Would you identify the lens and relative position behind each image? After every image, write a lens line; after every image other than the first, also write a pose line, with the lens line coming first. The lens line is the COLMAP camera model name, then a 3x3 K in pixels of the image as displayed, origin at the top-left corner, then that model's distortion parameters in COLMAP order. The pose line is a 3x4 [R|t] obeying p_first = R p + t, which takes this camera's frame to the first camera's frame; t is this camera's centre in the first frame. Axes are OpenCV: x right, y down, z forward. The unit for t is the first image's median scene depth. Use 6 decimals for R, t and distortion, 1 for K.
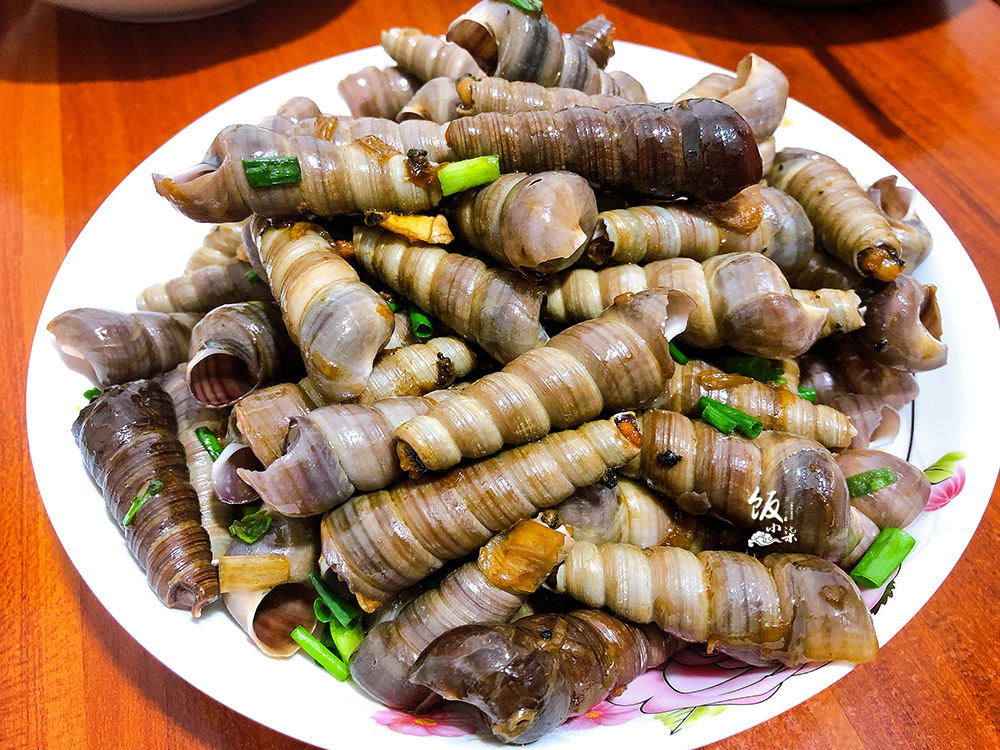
lens RADIAL K [[863.1, 0, 498.2], [0, 863.1, 370.9], [0, 0, 1]] dist [-0.037466, 0.072779]
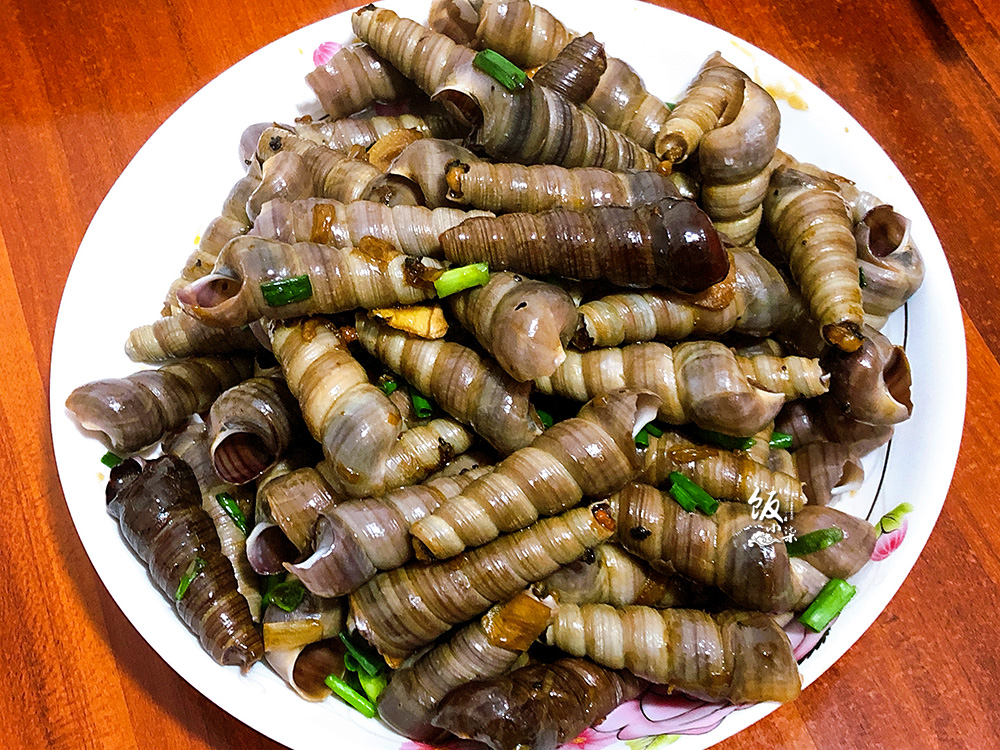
lens RADIAL K [[1424.3, 0, 496.3], [0, 1424.3, 374.6], [0, 0, 1]] dist [0.082375, 0.000000]
pose [[0.999589, -0.028650, 0.000601, 0.005852], [0.028009, 0.981226, 0.190816, -0.461611], [-0.006057, -0.190721, 0.981626, -0.827063]]
